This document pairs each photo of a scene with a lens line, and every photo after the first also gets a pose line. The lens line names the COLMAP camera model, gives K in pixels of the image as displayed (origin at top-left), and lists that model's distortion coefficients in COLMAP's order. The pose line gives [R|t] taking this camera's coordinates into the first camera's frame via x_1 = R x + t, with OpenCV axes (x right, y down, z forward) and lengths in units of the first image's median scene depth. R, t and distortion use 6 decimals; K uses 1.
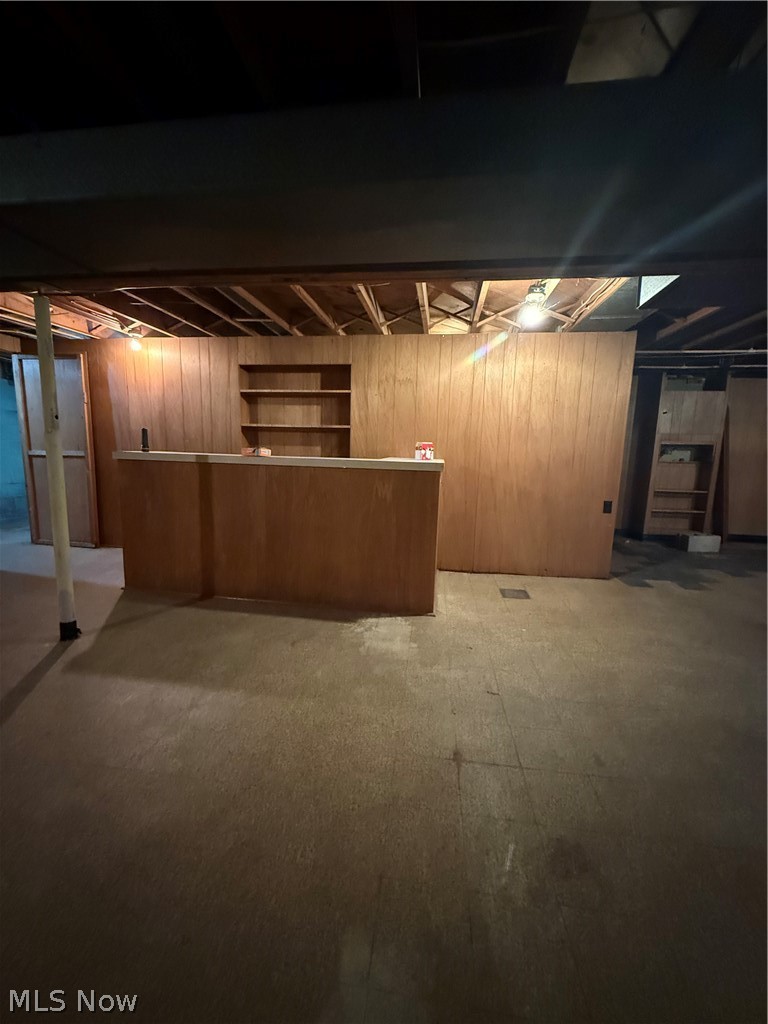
lens RADIAL K [[408.8, 0, 382.6], [0, 408.8, 512.1], [0, 0, 1]] dist [-0.001867, 0.000521]
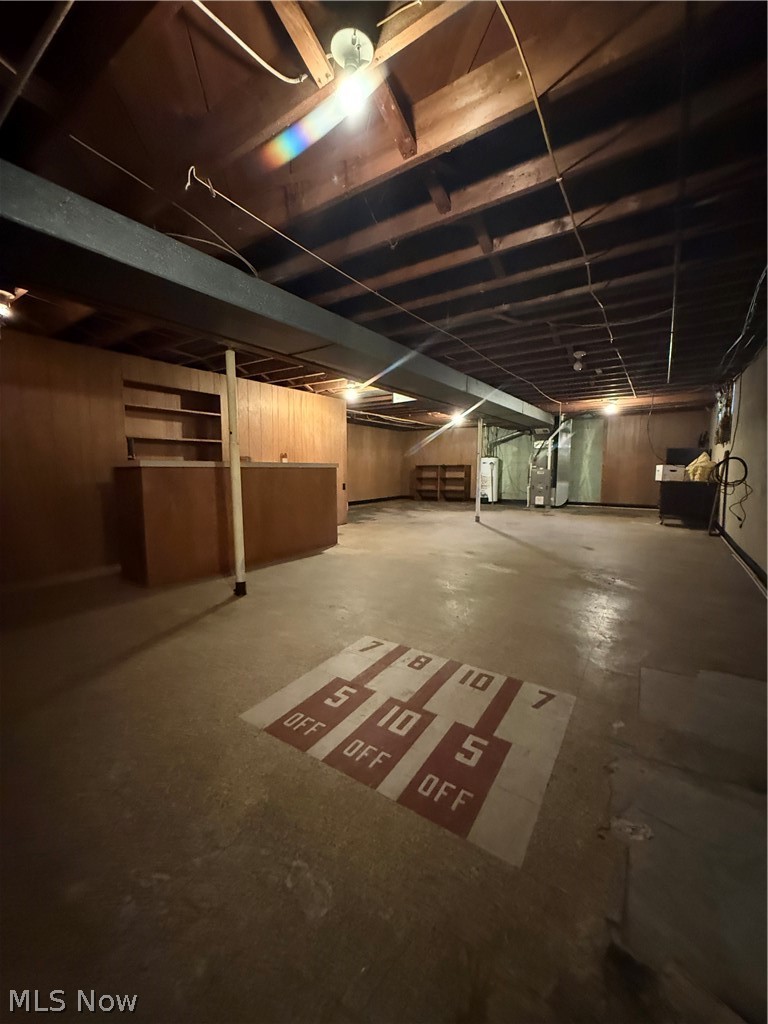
lens RADIAL K [[408.8, 0, 380.9], [0, 408.8, 509.3], [0, 0, 1]] dist [-0.001867, 0.000521]
pose [[0.430044, -0.113712, 0.895618, -1.013442], [0.148539, 0.987429, 0.054046, 0.013871], [-0.890505, 0.109793, 0.441528, -0.023577]]
